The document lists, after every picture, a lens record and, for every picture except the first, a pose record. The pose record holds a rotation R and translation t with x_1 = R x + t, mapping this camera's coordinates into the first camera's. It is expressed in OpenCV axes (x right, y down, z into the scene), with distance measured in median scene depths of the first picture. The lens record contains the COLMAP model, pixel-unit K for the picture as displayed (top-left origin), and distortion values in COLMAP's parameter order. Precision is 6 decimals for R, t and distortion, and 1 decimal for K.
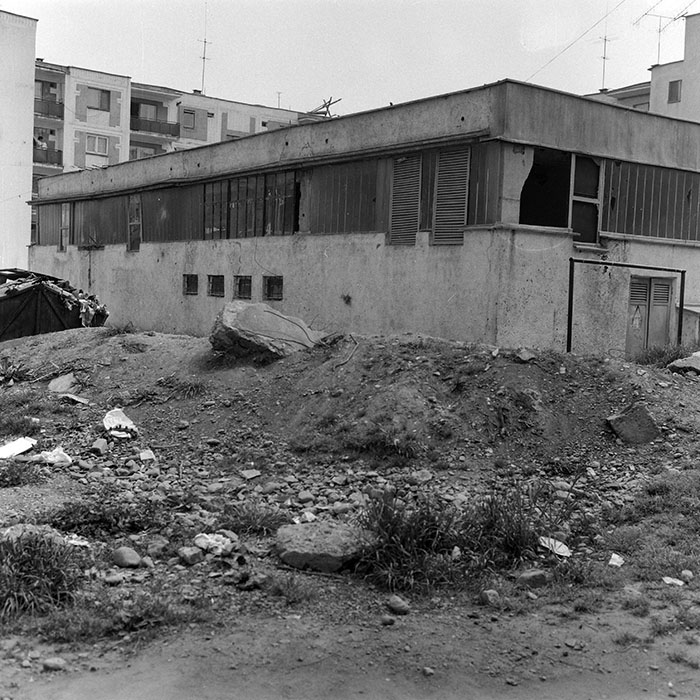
lens RADIAL K [[959.3, 0, 348.3], [0, 959.3, 364.2], [0, 0, 1]] dist [0.093577, -0.136564]
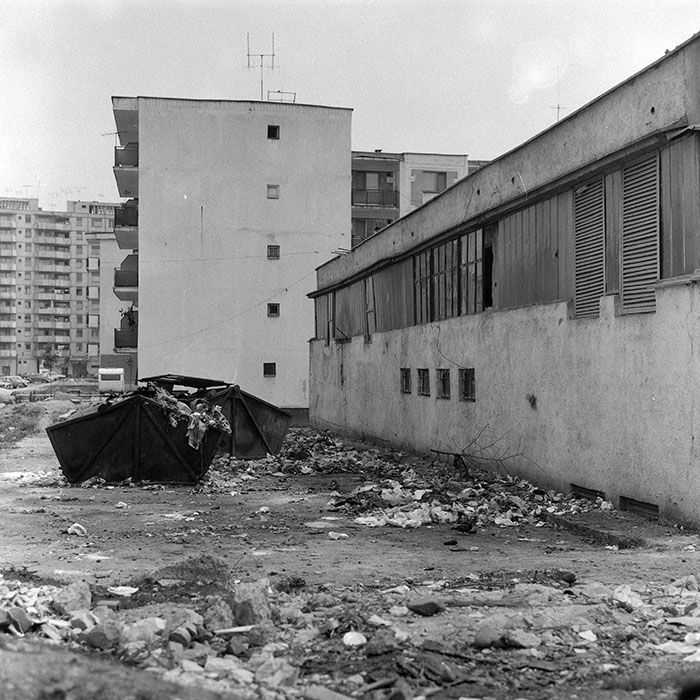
lens RADIAL K [[959.3, 0, 348.3], [0, 959.3, 364.2], [0, 0, 1]] dist [0.093577, -0.136564]
pose [[0.904077, -0.045262, -0.424967, 0.179553], [0.009758, 0.996303, -0.085355, -0.037604], [0.427259, 0.073020, 0.901176, 0.334924]]
